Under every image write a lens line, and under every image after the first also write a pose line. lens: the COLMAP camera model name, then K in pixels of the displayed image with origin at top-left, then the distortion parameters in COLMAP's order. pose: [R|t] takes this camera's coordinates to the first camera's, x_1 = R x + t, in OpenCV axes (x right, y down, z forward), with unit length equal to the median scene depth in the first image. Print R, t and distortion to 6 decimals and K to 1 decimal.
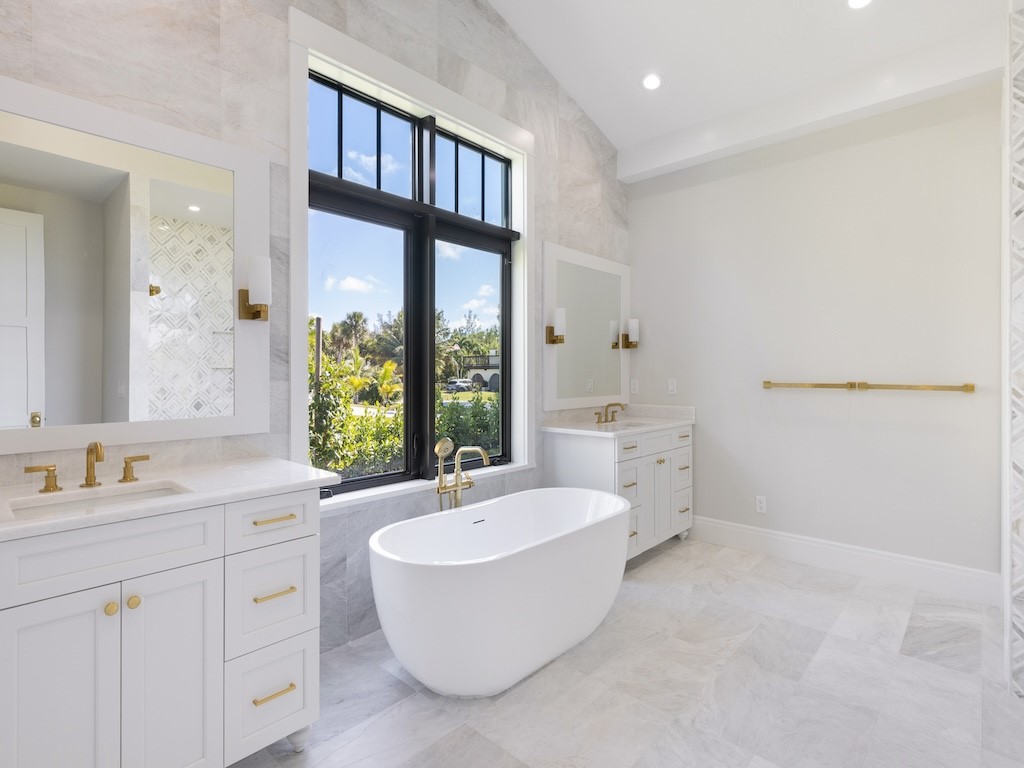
lens RADIAL K [[517.7, 0, 513.1], [0, 517.7, 379.0], [0, 0, 1]] dist [-0.003251, -0.000984]
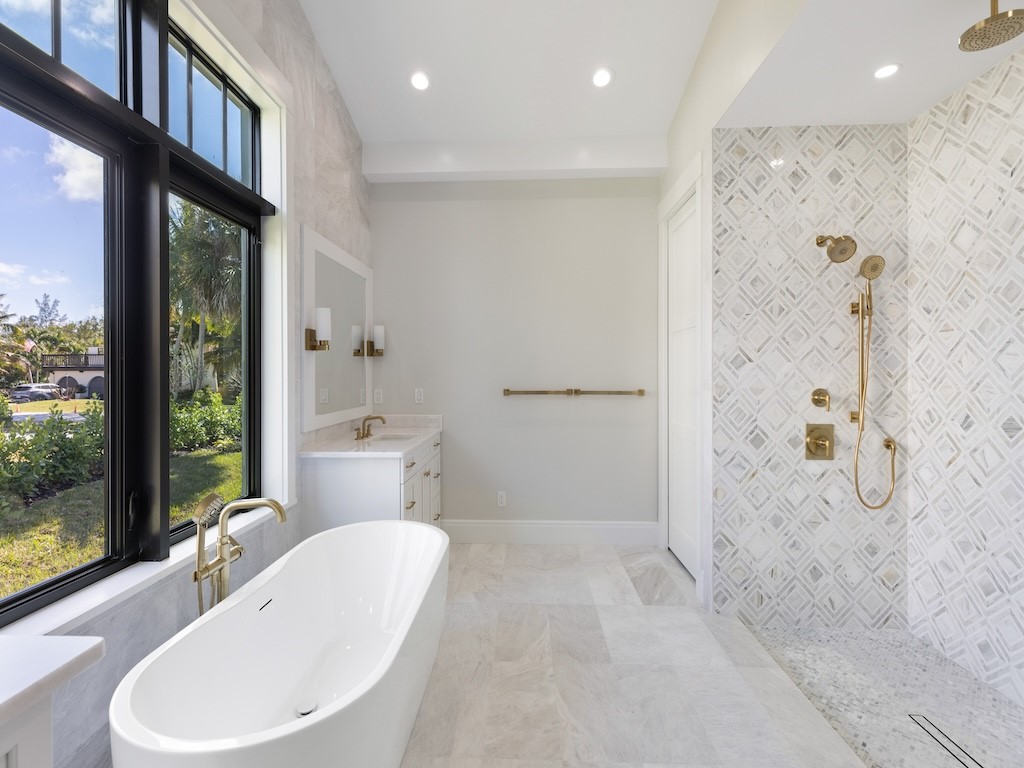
lens RADIAL K [[465.1, 0, 510.9], [0, 465.1, 378.1], [0, 0, 1]] dist [0.004276, 0.000133]
pose [[0.763796, -0.006763, 0.645422, -0.156076], [0.009074, 0.999959, -0.000260, -0.019525], [-0.645394, 0.006056, 0.763826, 0.218494]]
